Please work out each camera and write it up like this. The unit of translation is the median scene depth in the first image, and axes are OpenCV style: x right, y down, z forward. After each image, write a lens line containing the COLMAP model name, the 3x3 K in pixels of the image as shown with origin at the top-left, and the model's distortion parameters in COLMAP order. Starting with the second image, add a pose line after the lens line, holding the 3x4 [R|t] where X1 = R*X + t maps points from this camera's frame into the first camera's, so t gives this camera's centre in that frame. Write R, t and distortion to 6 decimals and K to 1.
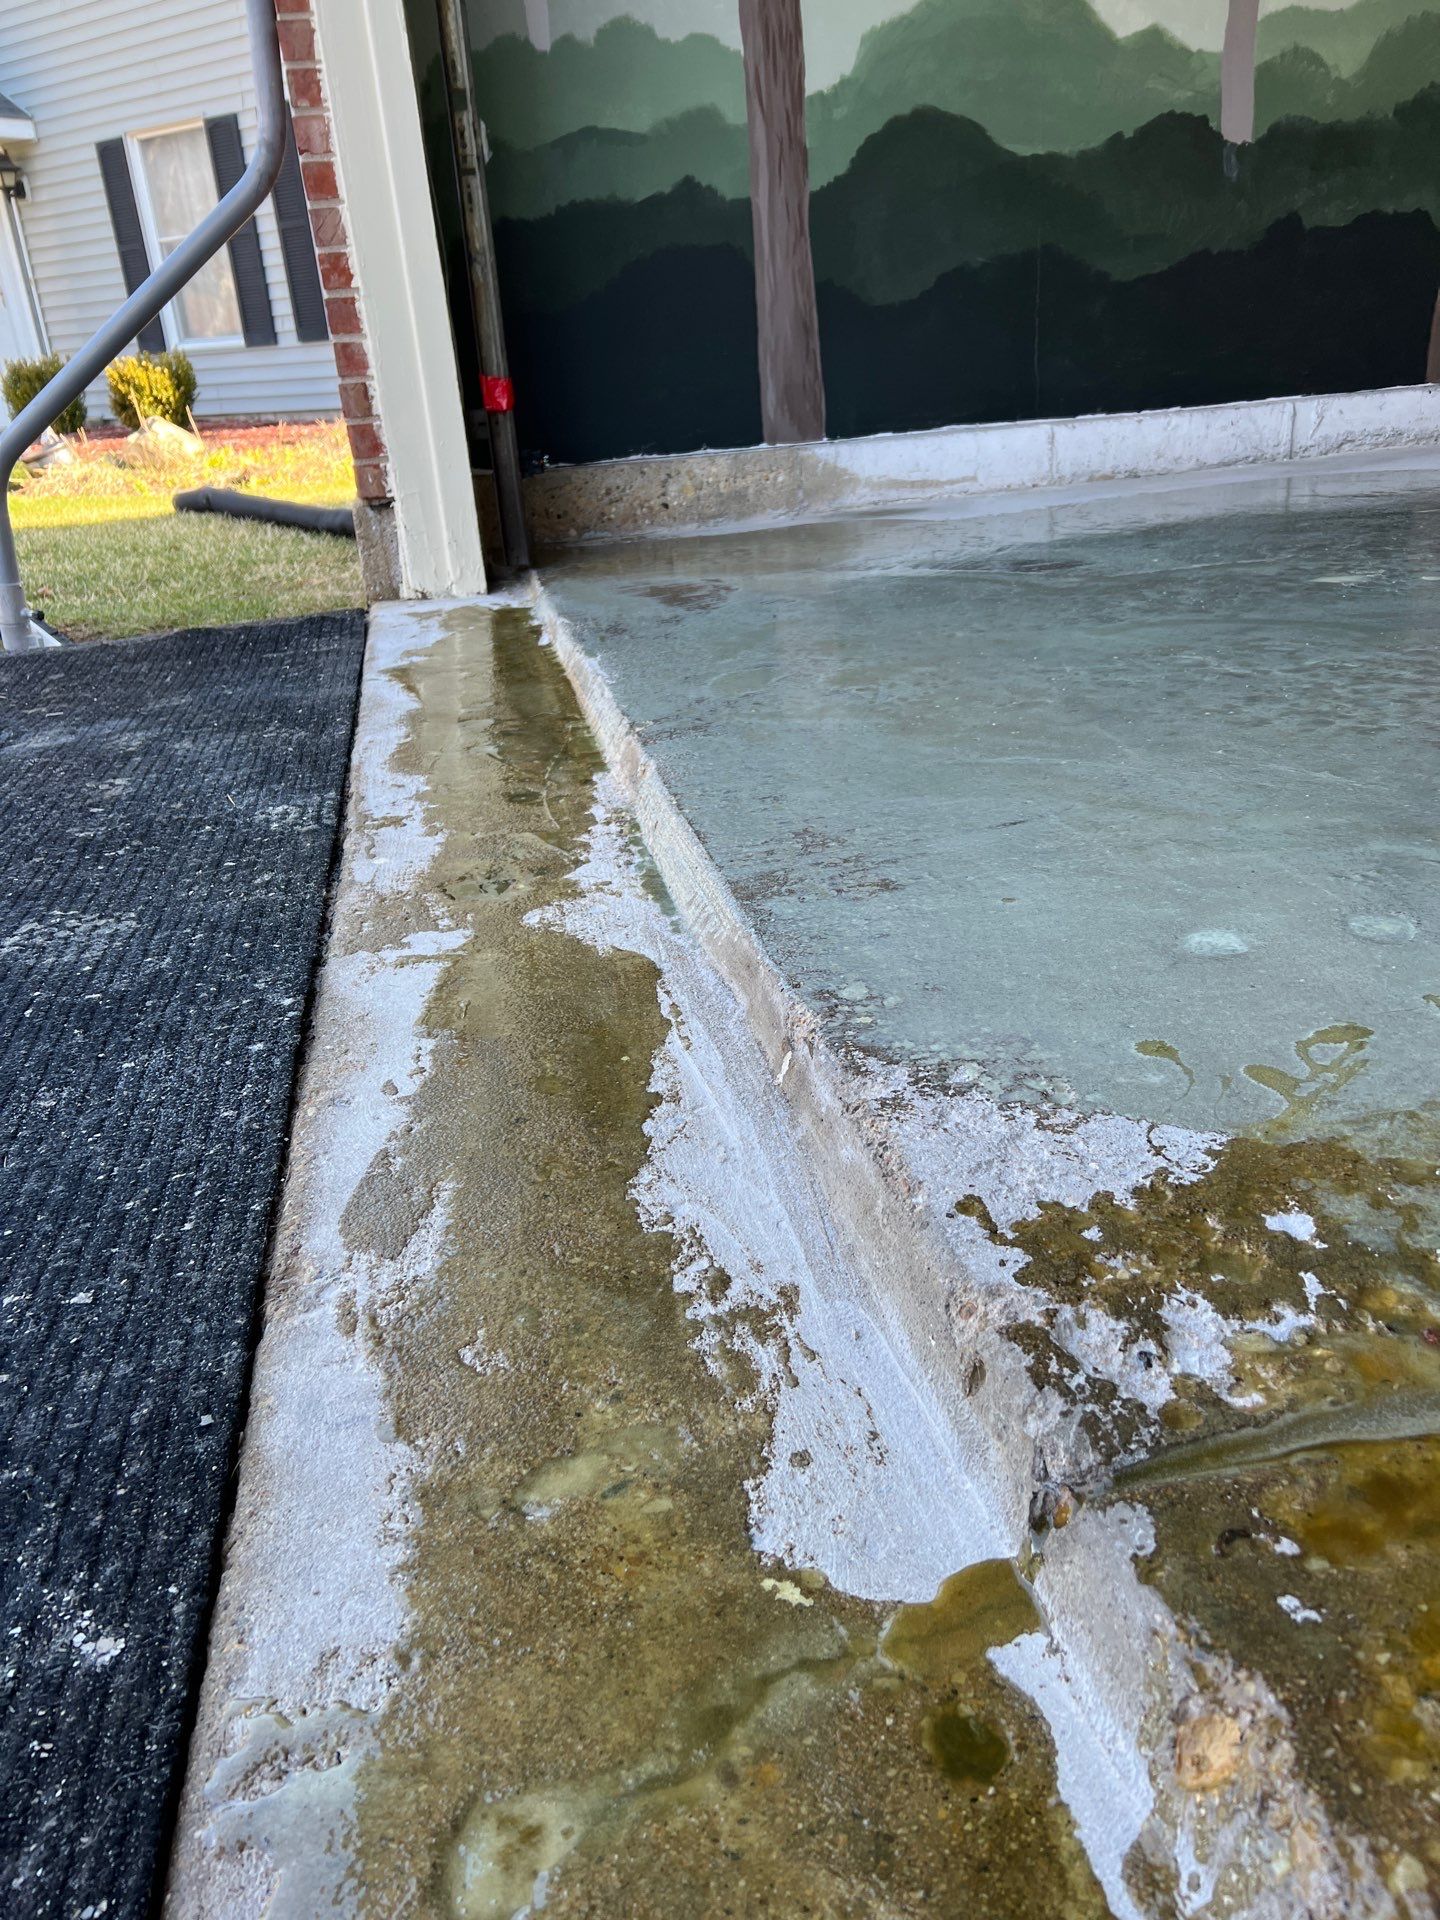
lens RADIAL K [[1449.3, 0, 736.3], [0, 1449.3, 953.7], [0, 0, 1]] dist [0.055518, -0.055143]
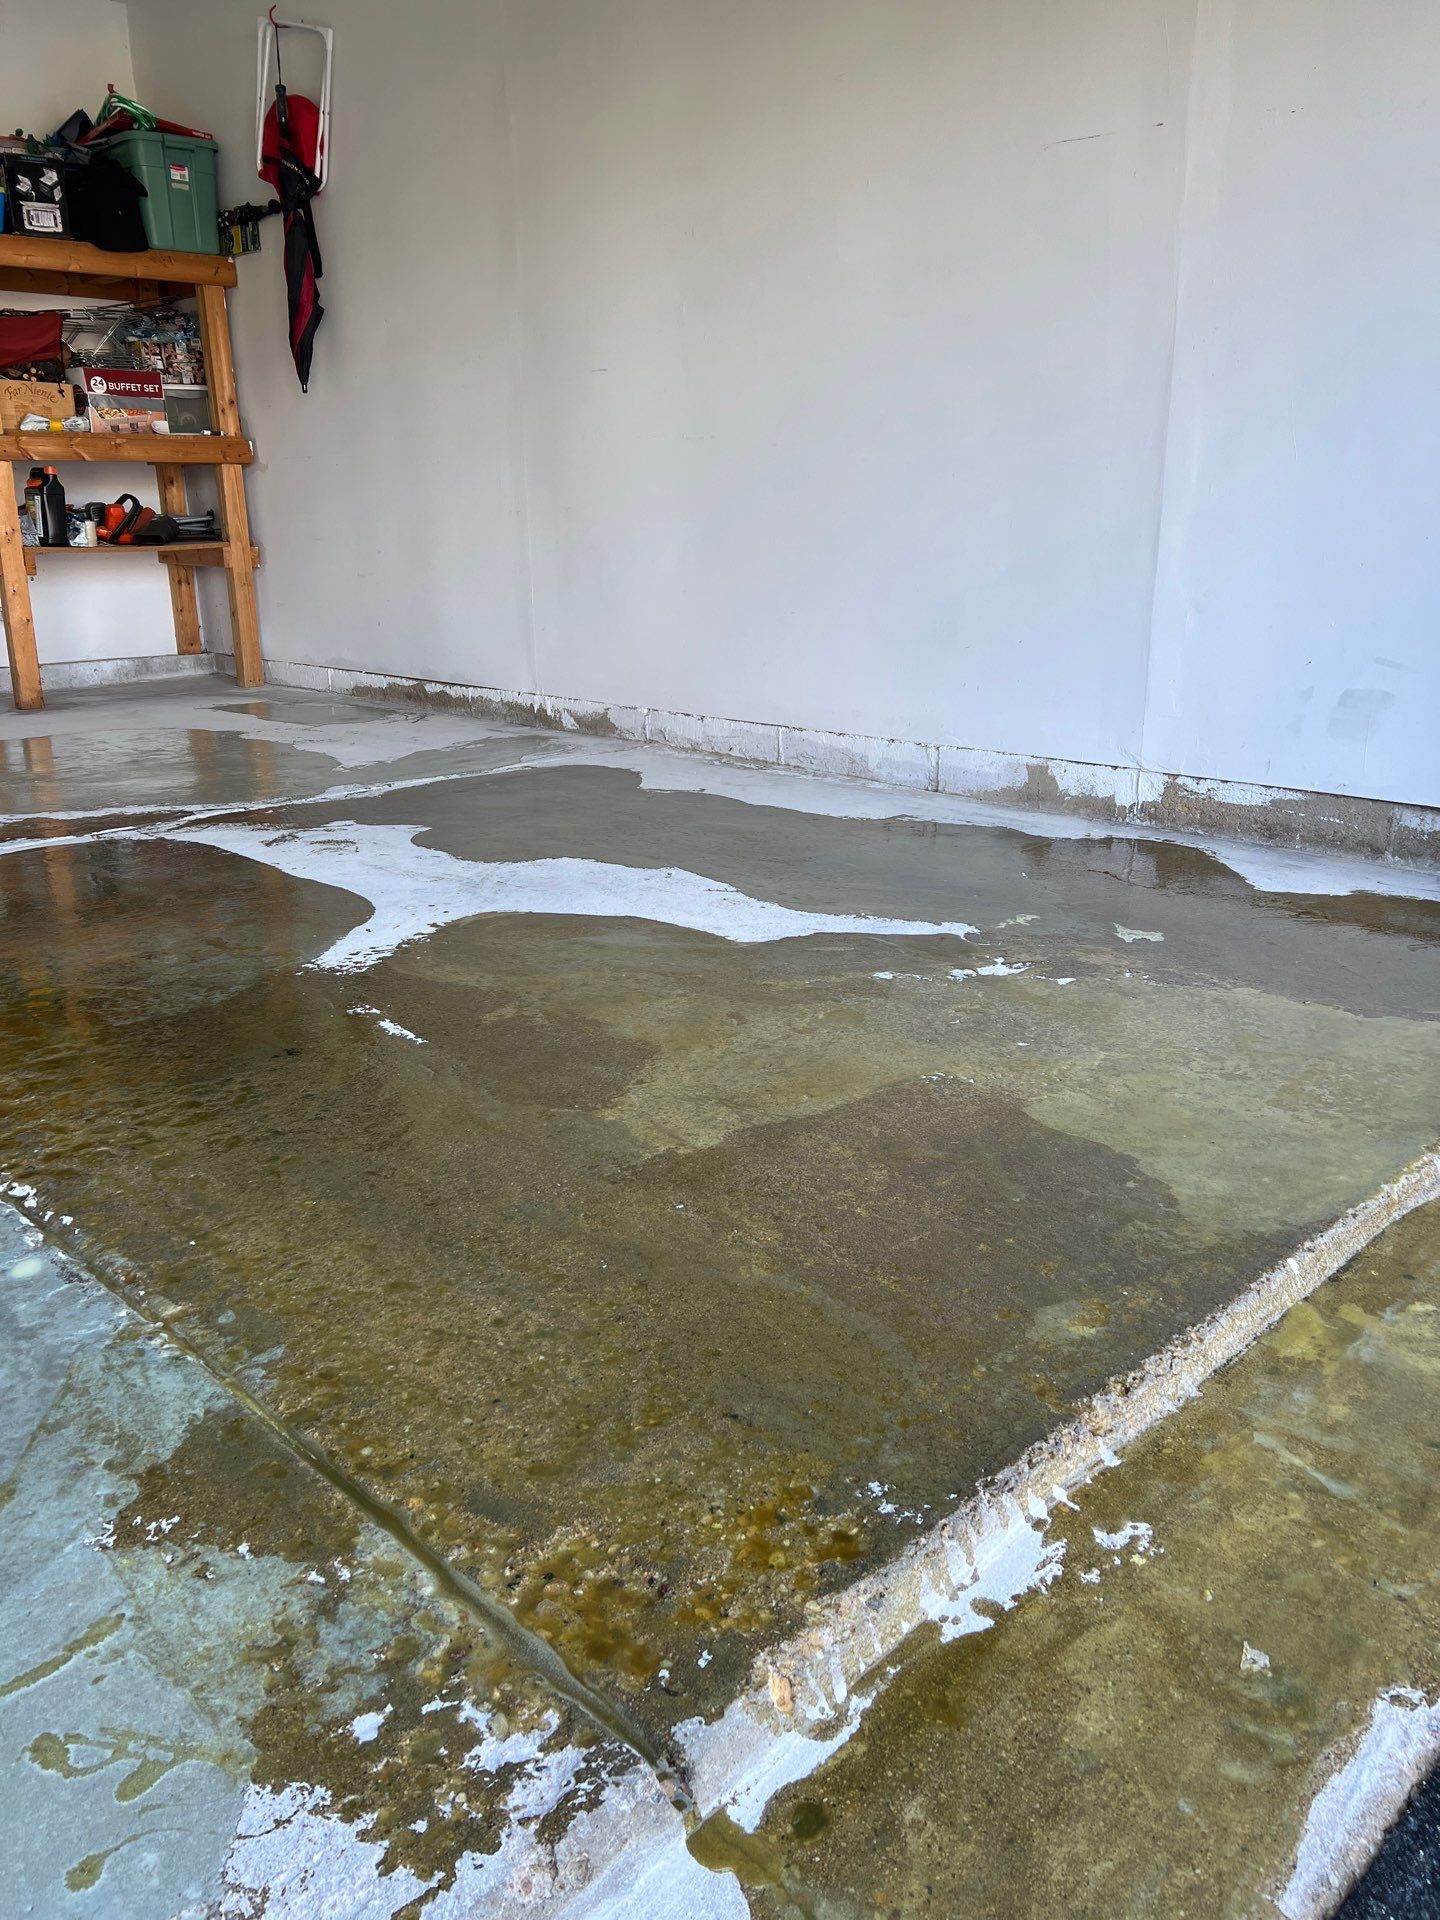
lens RADIAL K [[1449.3, 0, 720.5], [0, 1449.3, 945.5], [0, 0, 1]] dist [0.055518, -0.055143]
pose [[-0.540294, -0.166179, 0.824904, -0.942308], [0.375786, 0.829473, 0.413231, -0.997447], [-0.752906, 0.533254, -0.385711, 0.983265]]
